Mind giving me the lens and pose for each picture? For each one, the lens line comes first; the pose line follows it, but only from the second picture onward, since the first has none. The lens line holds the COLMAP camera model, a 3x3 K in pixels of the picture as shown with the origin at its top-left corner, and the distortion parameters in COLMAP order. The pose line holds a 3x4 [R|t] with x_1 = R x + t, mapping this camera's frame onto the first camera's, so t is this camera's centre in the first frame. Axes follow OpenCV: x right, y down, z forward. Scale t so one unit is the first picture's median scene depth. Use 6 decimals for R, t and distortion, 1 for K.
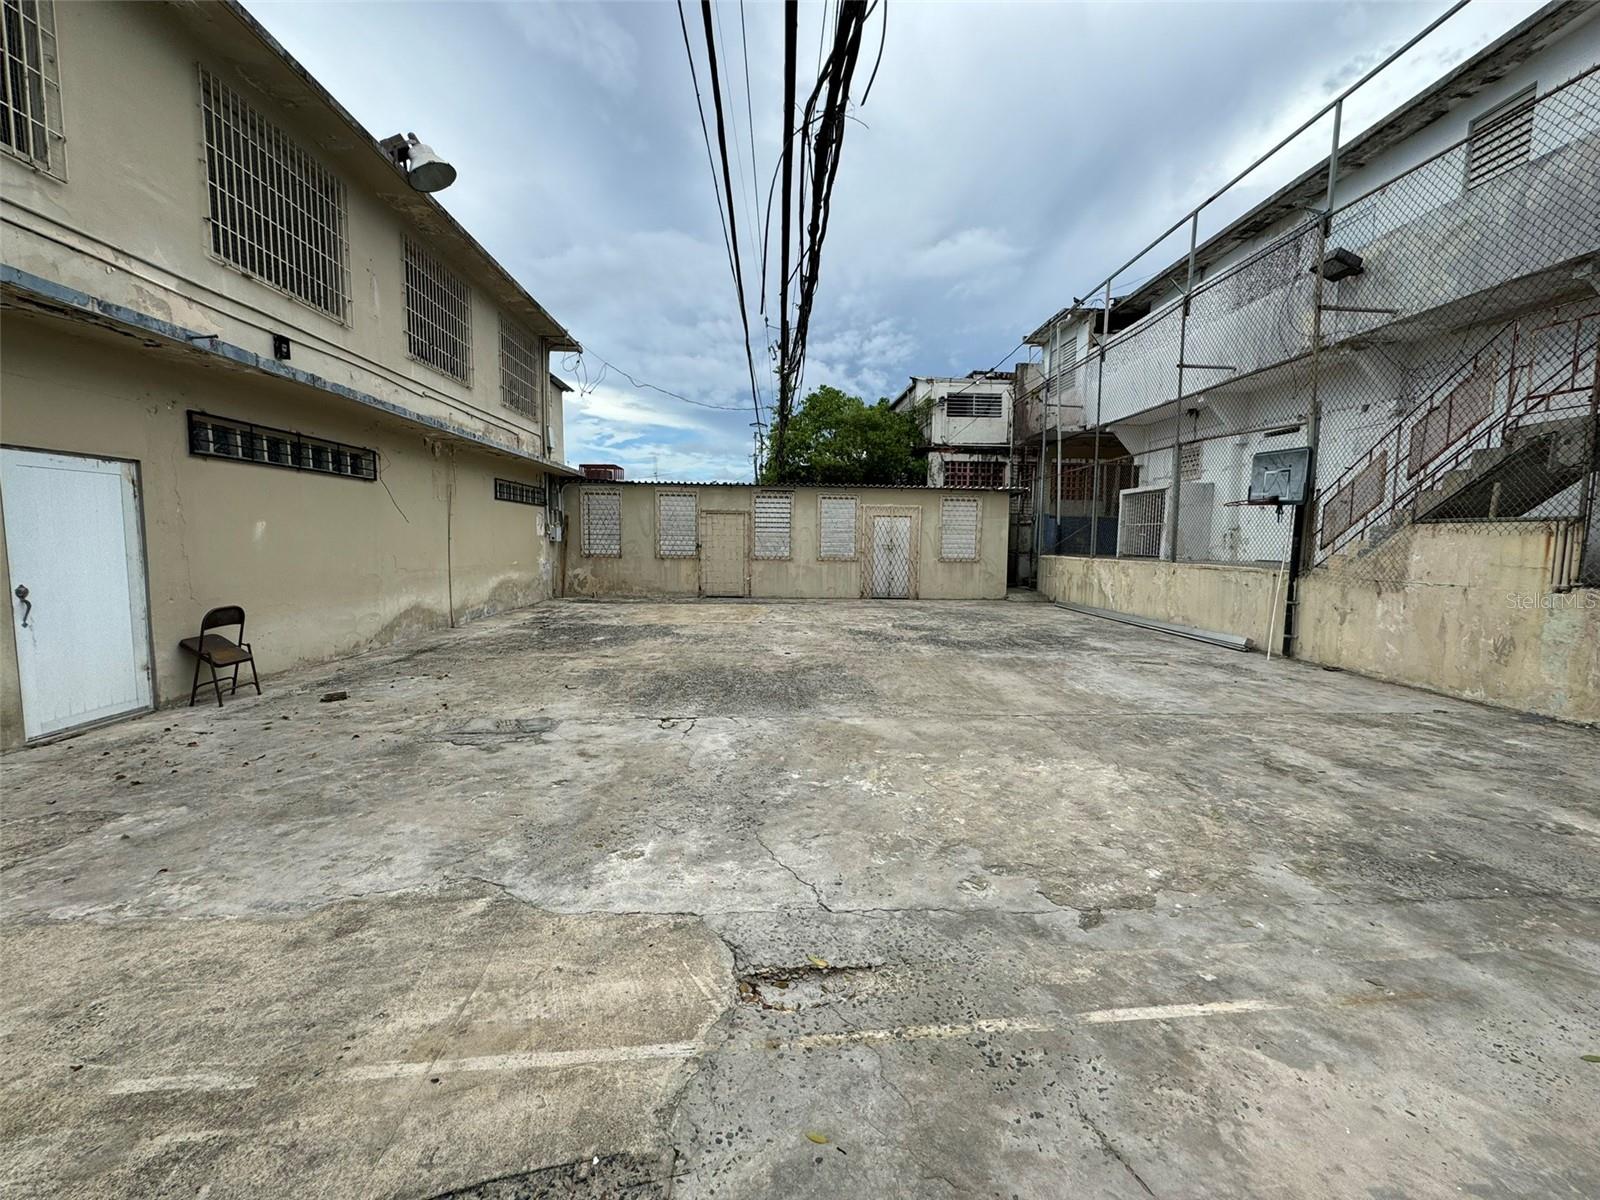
lens RADIAL K [[638.5, 0, 801.5], [0, 638.5, 596.7], [0, 0, 1]] dist [-0.002660, 0.000086]
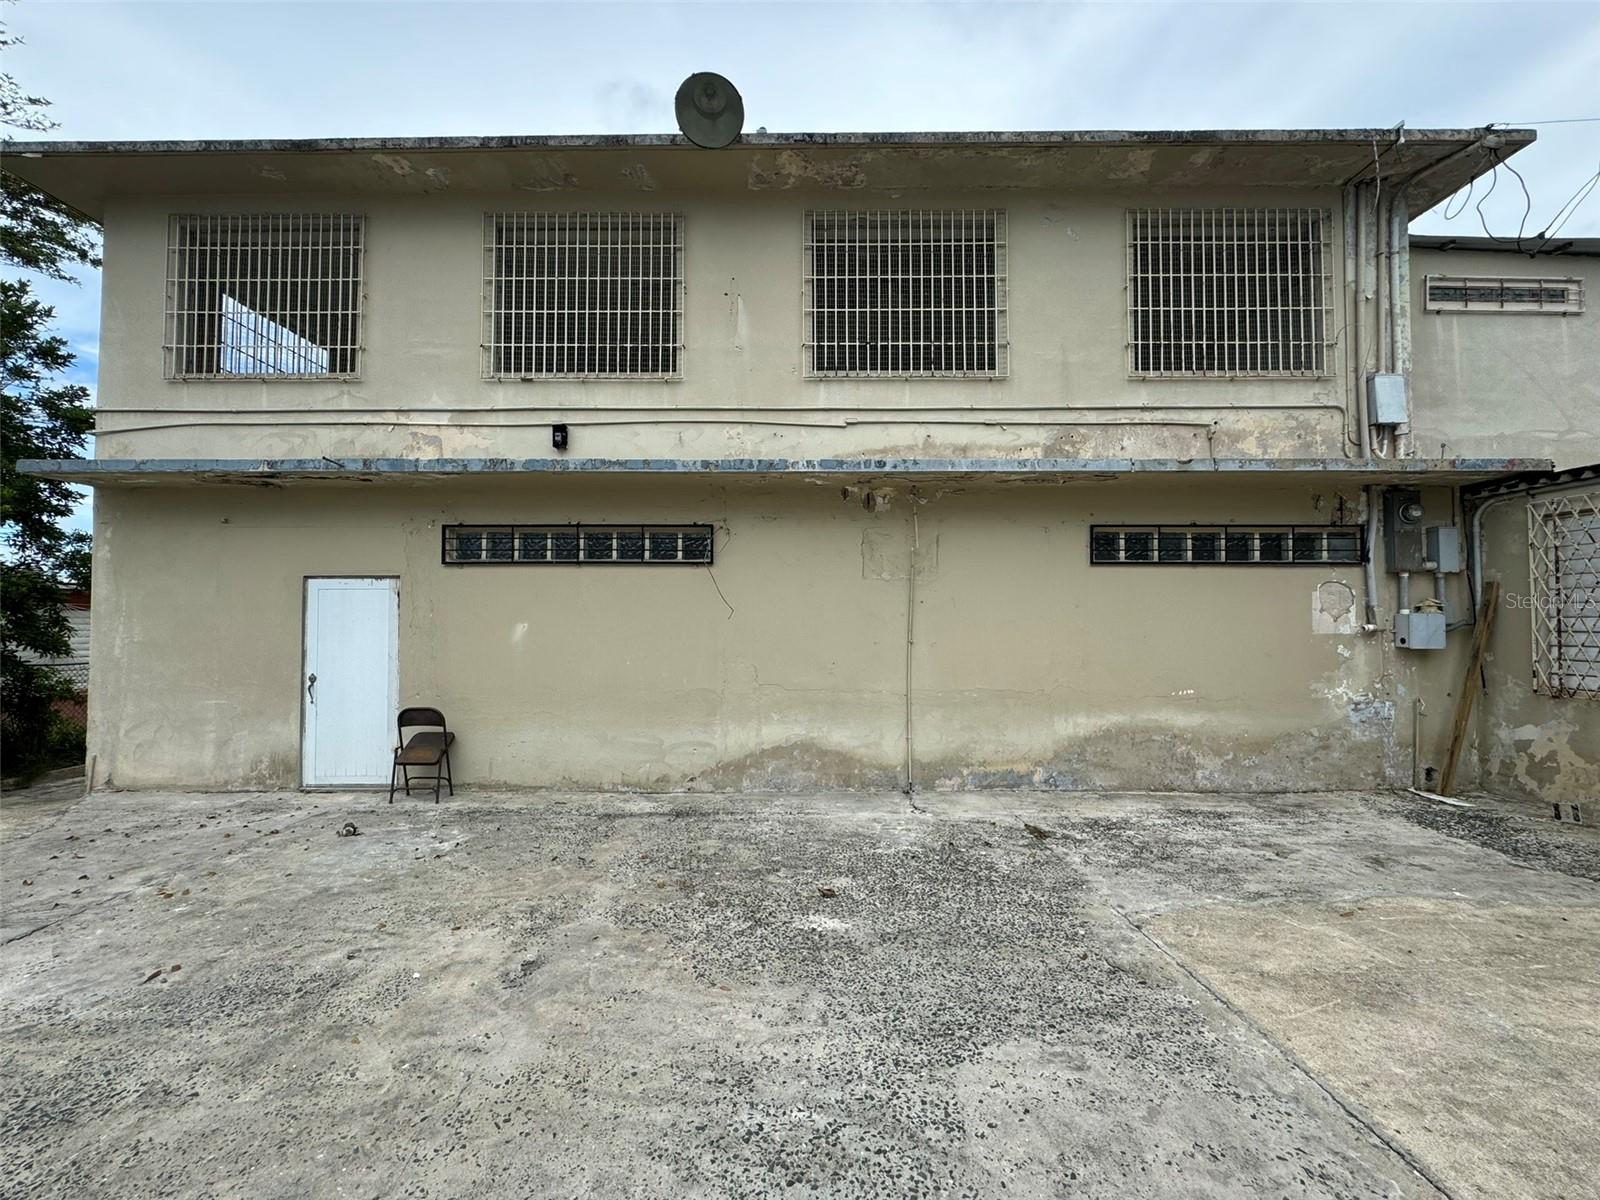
lens RADIAL K [[638.5, 0, 801.8], [0, 638.5, 605.6], [0, 0, 1]] dist [-0.002660, 0.000086]
pose [[-0.057492, -0.038082, -0.997619, 0.083092], [-0.091265, 0.995288, -0.032734, -0.144409], [0.994166, 0.089166, -0.060697, 1.400568]]
